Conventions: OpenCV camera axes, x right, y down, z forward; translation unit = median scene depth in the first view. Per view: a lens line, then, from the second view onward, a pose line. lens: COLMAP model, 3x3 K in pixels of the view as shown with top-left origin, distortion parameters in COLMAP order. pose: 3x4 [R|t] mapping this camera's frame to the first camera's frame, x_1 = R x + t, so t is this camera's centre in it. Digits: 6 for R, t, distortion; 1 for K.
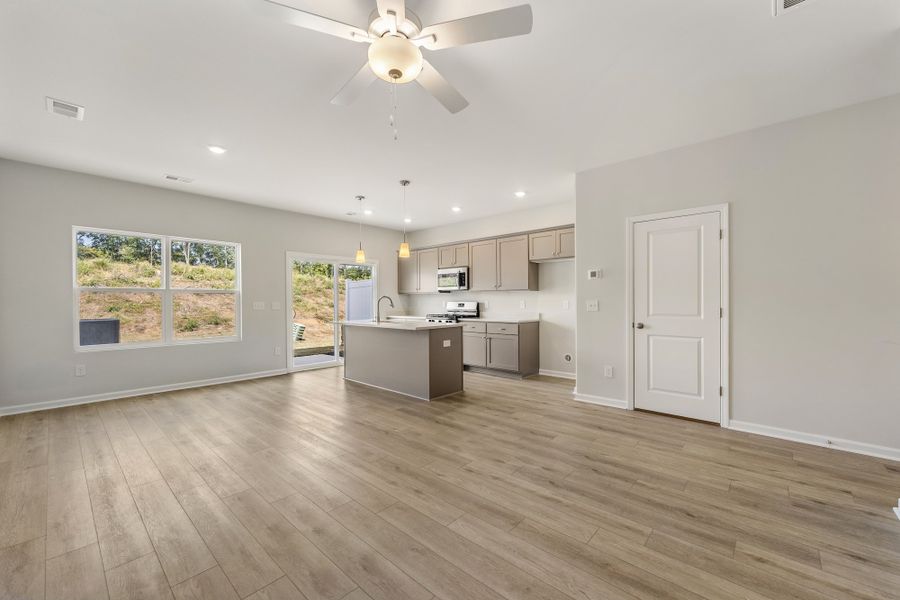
lens RADIAL K [[359.1, 0, 450.1], [0, 359.1, 301.4], [0, 0, 1]] dist [0.000893, 0.000133]
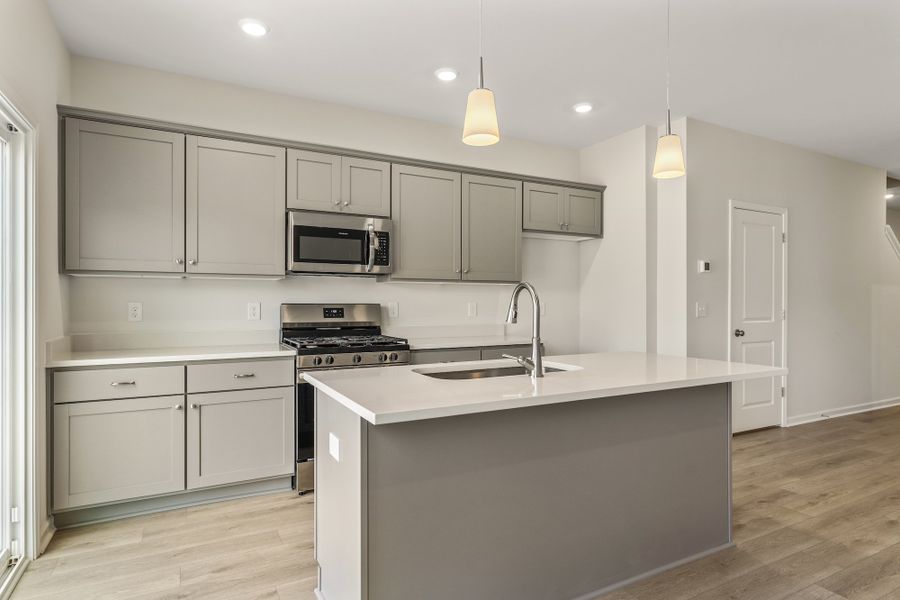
lens RADIAL K [[494.8, 0, 446.1], [0, 494.8, 302.7], [0, 0, 1]] dist [0.004603, -0.001659]
pose [[0.342260, 0.008497, 0.939567, -0.741176], [-0.000923, 0.999962, -0.008707, 0.008158], [-0.939605, 0.002113, 0.342254, 1.176699]]
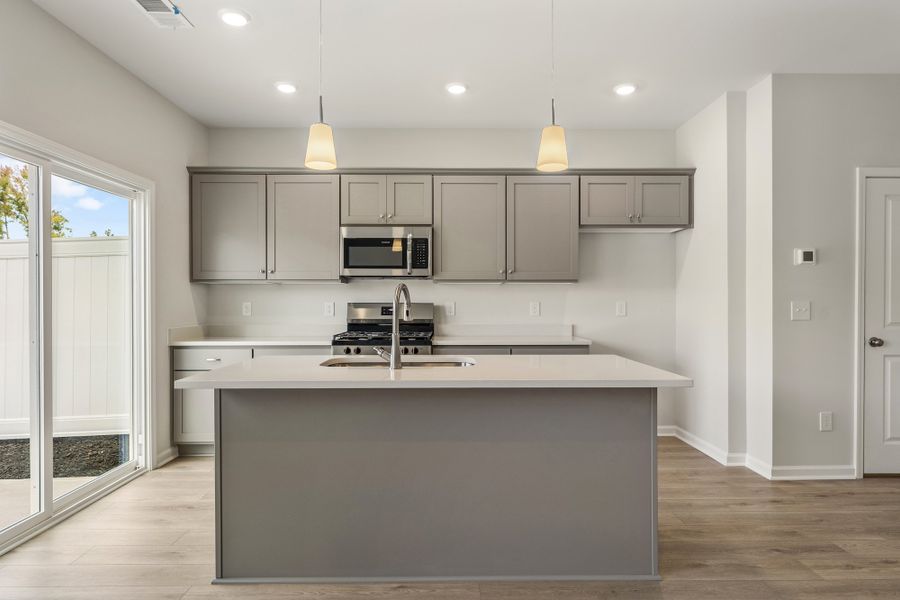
lens RADIAL K [[494.8, 0, 449.7], [0, 494.8, 302.2], [0, 0, 1]] dist [0.004603, -0.001659]
pose [[0.730900, 0.009275, 0.682422, -0.578689], [-0.004953, 0.999953, -0.008287, 0.008552], [-0.682467, 0.002677, 0.730912, 0.826359]]
